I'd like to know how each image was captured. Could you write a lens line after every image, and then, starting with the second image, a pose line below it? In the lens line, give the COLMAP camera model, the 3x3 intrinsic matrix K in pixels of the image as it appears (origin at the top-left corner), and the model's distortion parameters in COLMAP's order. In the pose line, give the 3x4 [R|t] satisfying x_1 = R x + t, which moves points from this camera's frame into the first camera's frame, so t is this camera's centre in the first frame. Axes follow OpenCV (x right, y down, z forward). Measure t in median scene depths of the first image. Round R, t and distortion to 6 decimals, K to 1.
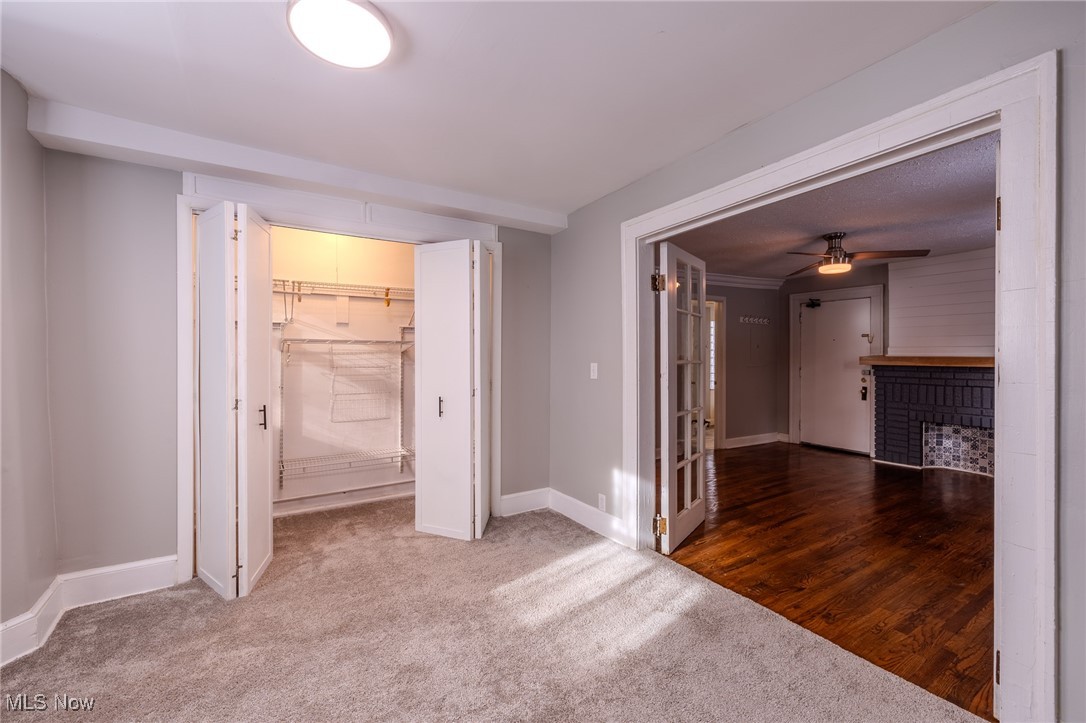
lens RADIAL K [[450.1, 0, 538.4], [0, 450.1, 355.4], [0, 0, 1]] dist [-0.001306, 0.000141]
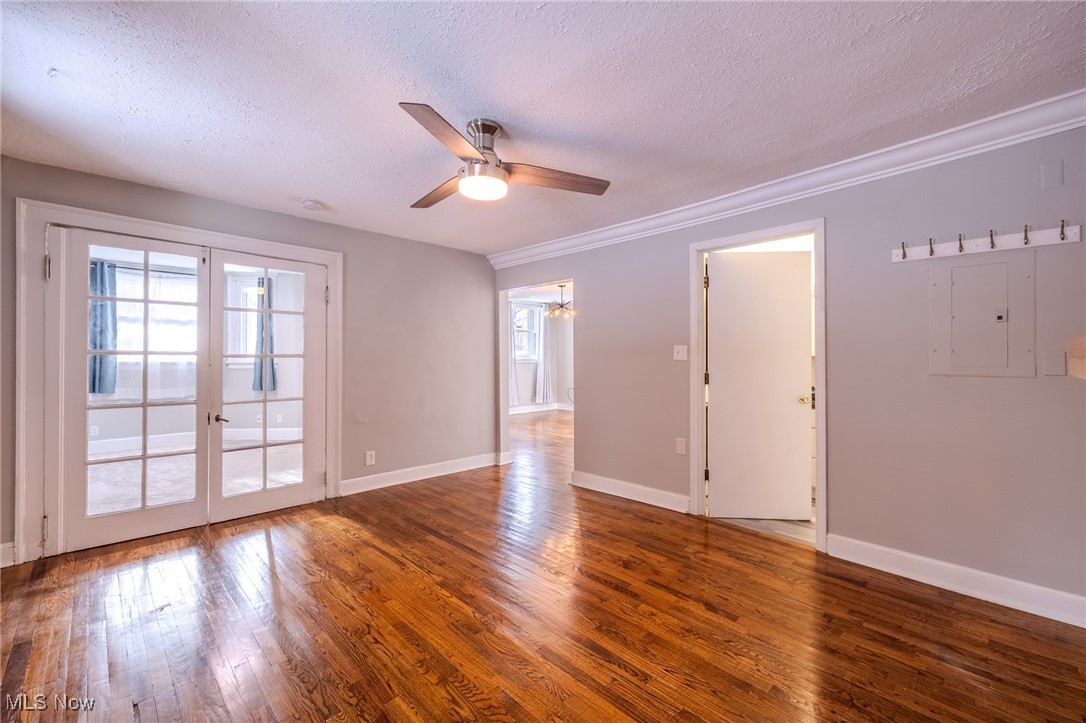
lens RADIAL K [[450.1, 0, 538.4], [0, 450.1, 355.4], [0, 0, 1]] dist [-0.001306, 0.000141]
pose [[0.216764, -0.004689, -0.976213, 1.821039], [0.002307, 0.999988, -0.004291, 0.022738], [0.976221, -0.001322, 0.216773, 1.423041]]
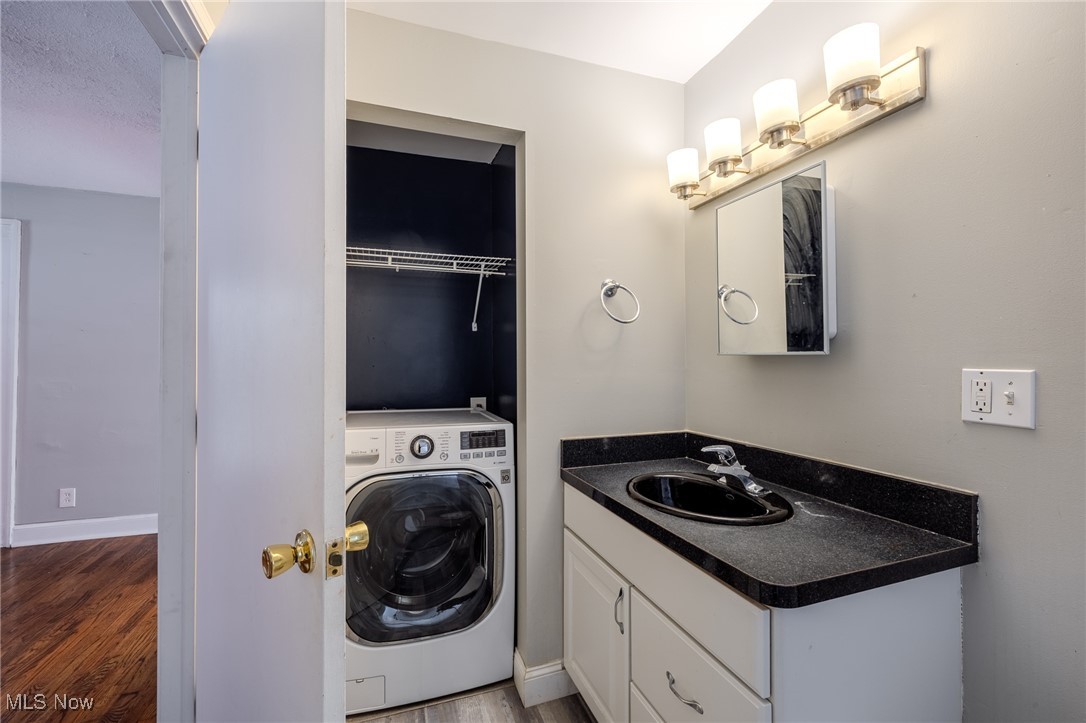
lens RADIAL K [[450.1, 0, 538.4], [0, 450.1, 355.4], [0, 0, 1]] dist [-0.001306, 0.000141]
pose [[-0.217345, -0.016463, -0.975956, 1.043666], [0.003086, 0.999841, -0.017553, 0.034245], [0.976090, -0.006827, -0.217260, 2.582579]]
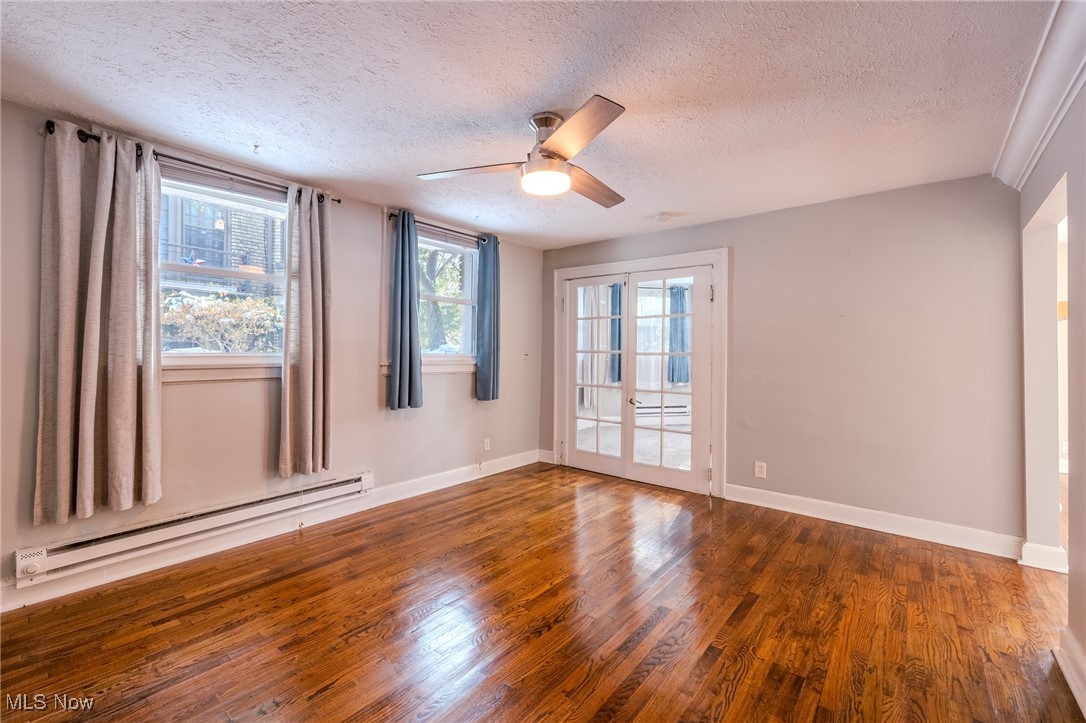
lens RADIAL K [[452.3, 0, 538.0], [0, 452.3, 355.5], [0, 0, 1]] dist [-0.000028, 0.000090]
pose [[-0.950225, -0.003462, -0.311546, 1.261641], [-0.003783, 0.999993, 0.000426, 0.022510], [0.311543, 0.001584, -0.950231, 2.279327]]
